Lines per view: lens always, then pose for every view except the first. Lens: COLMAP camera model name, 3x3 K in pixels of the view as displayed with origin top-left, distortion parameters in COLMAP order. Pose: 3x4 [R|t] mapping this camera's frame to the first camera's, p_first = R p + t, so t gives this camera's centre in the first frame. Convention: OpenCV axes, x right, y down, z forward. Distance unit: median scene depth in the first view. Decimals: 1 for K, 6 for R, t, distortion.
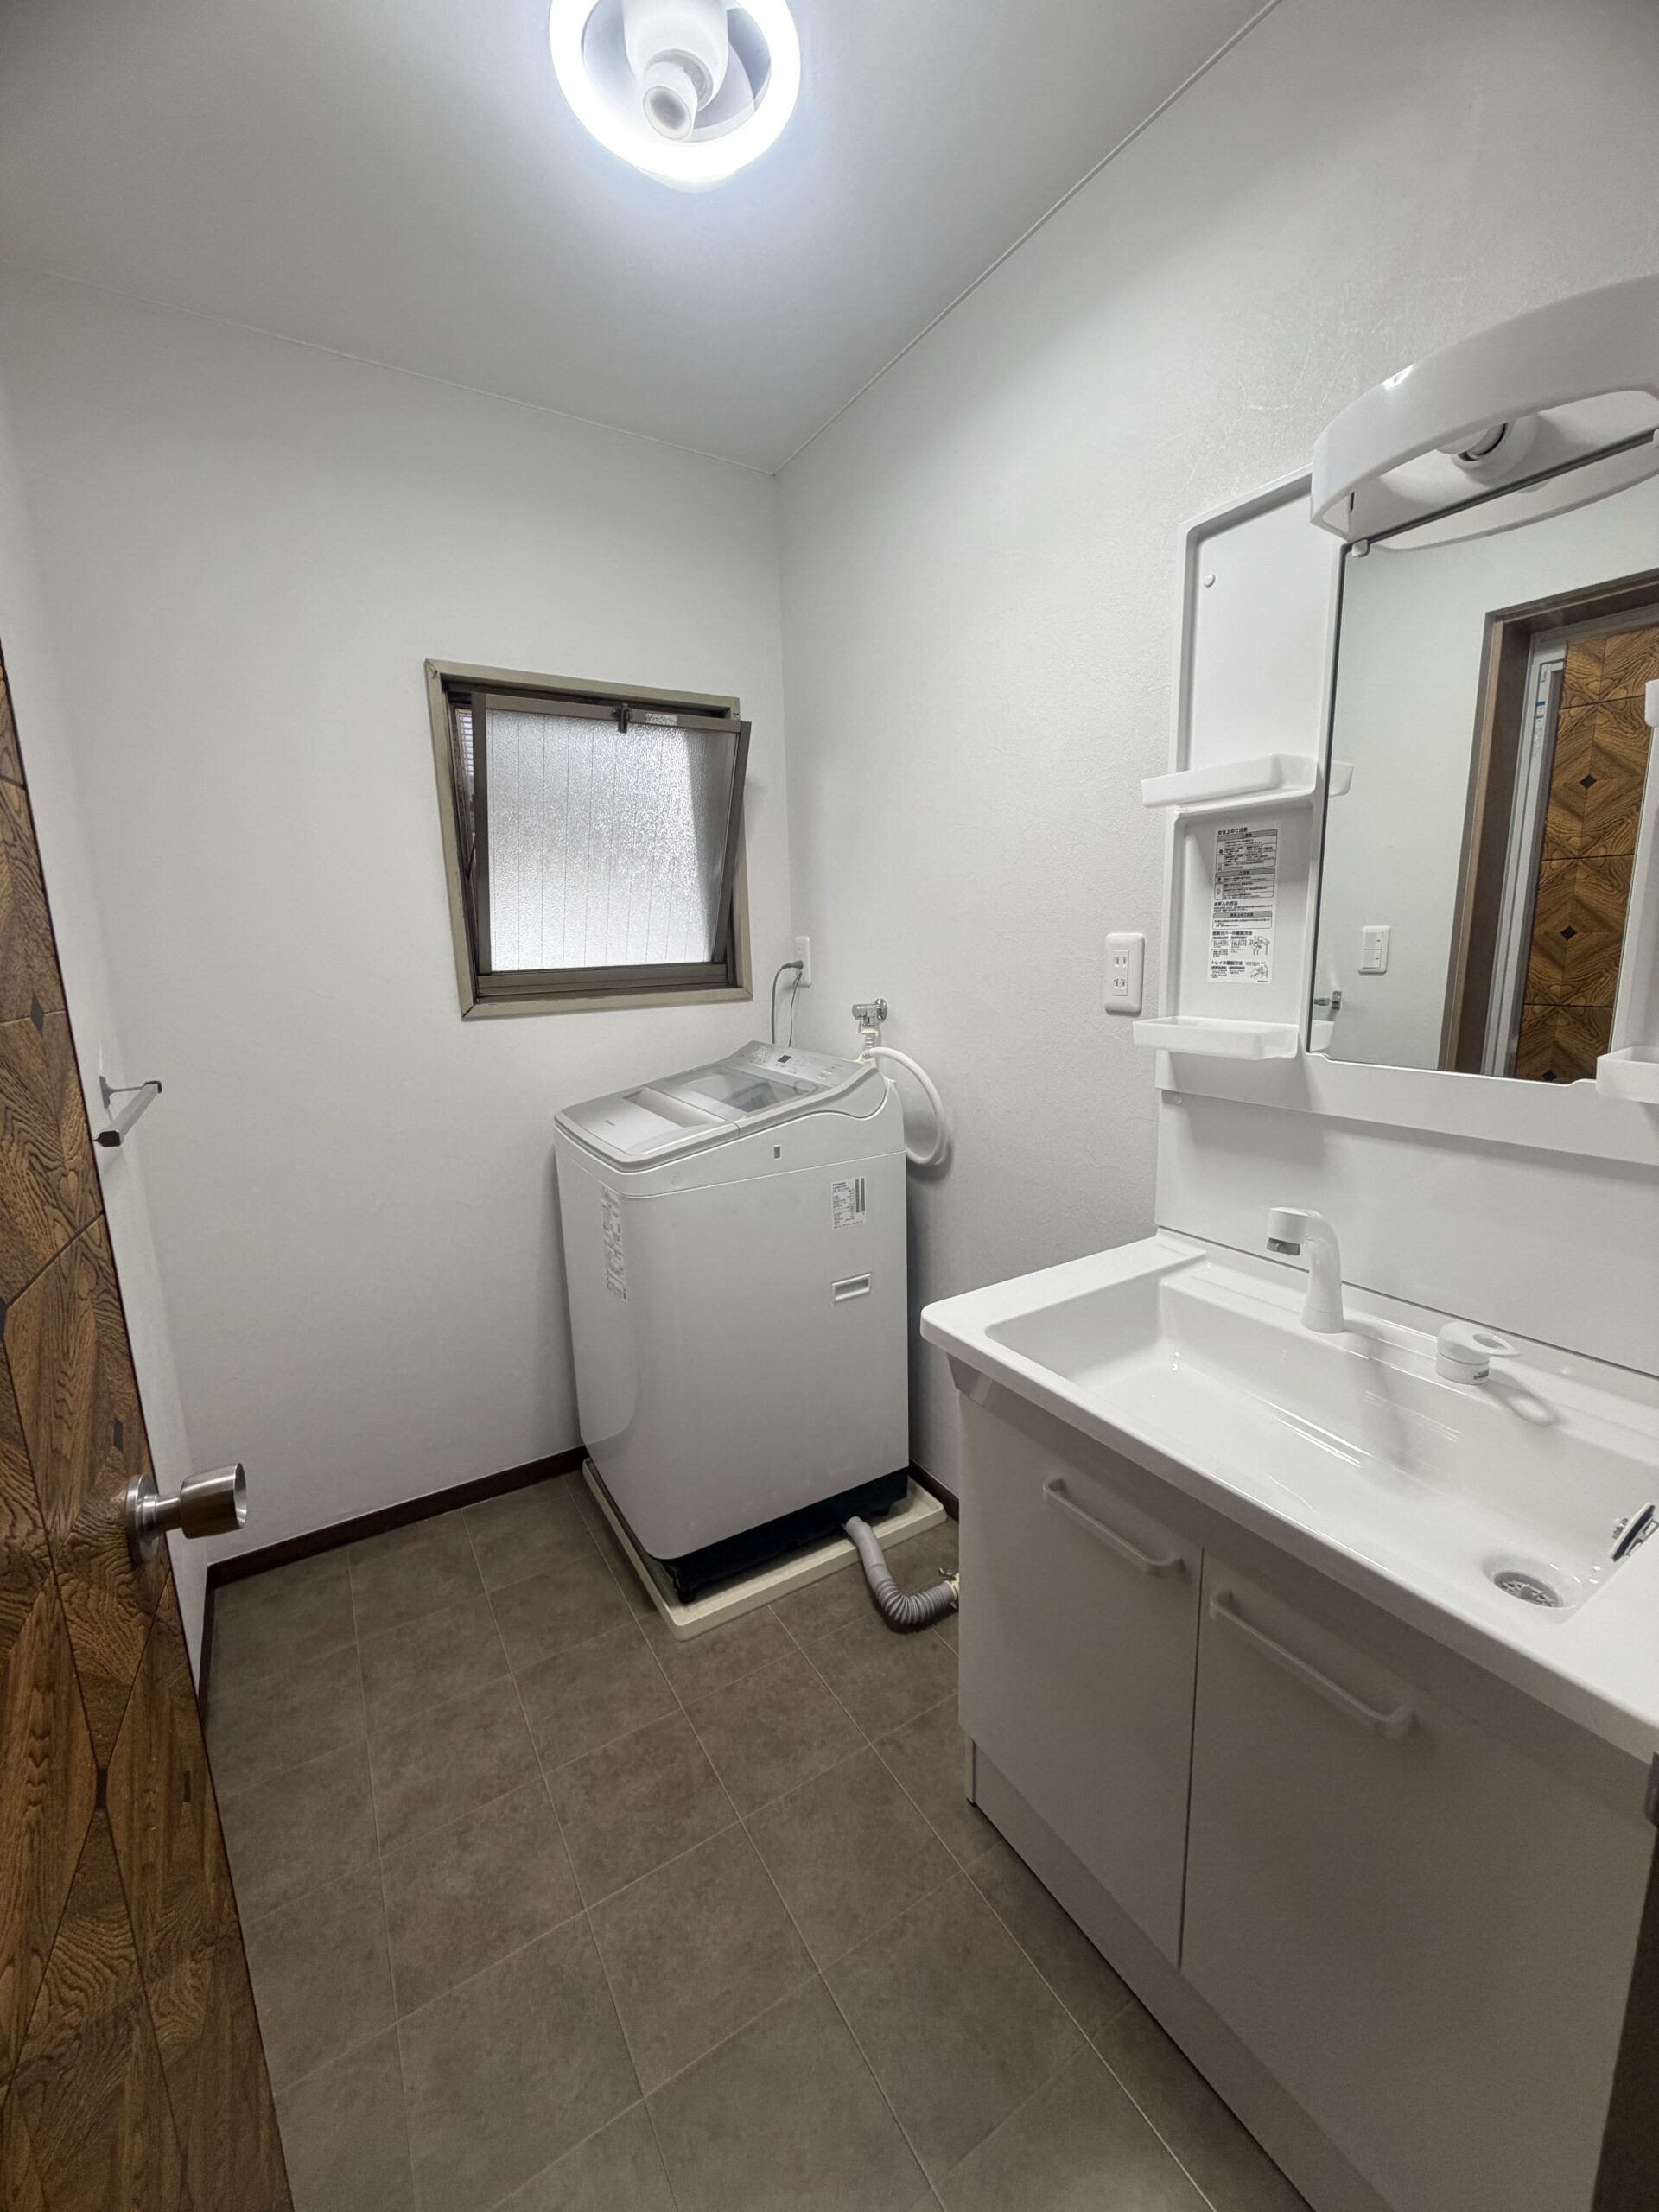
lens RADIAL K [[885.5, 0, 831.2], [0, 885.5, 1102.6], [0, 0, 1]] dist [0.003783, 0.000224]
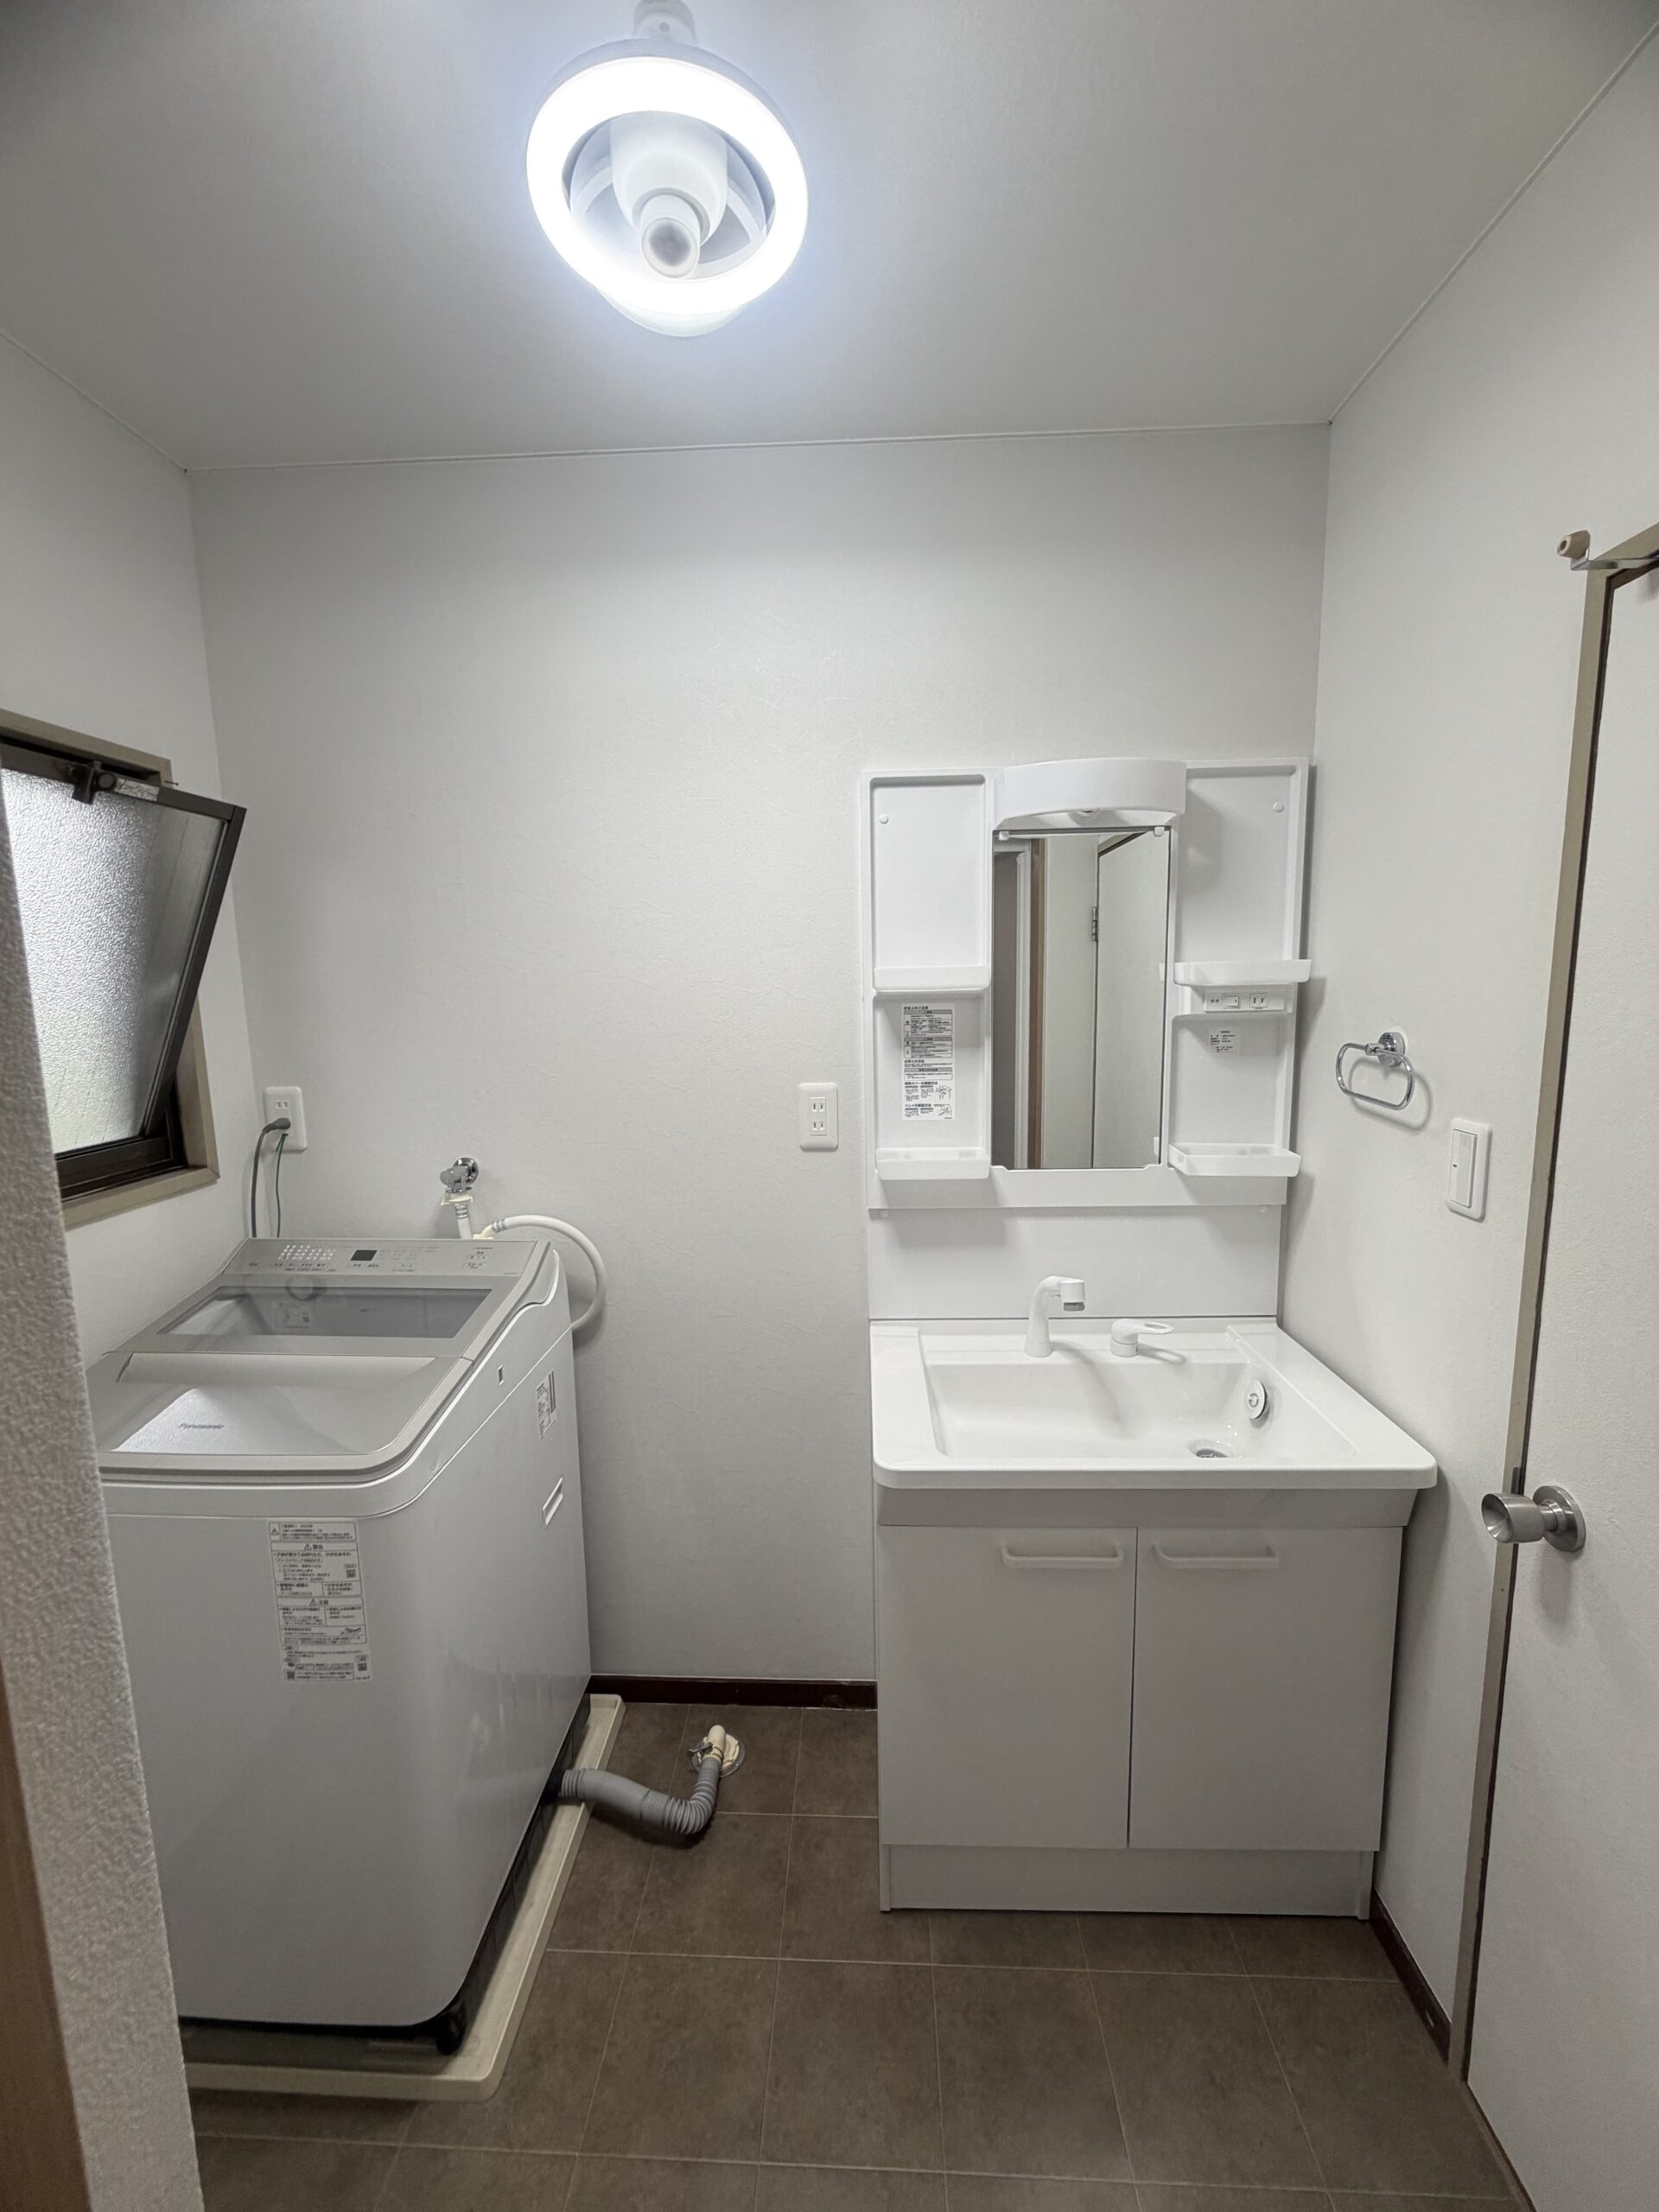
lens RADIAL K [[885.5, 0, 832.6], [0, 885.5, 1103.2], [0, 0, 1]] dist [0.003783, 0.000224]
pose [[0.559724, -0.101410, 0.822451, -0.687706], [0.157664, 0.987387, 0.014448, -0.196737], [-0.813543, 0.121584, 0.568653, 0.354440]]
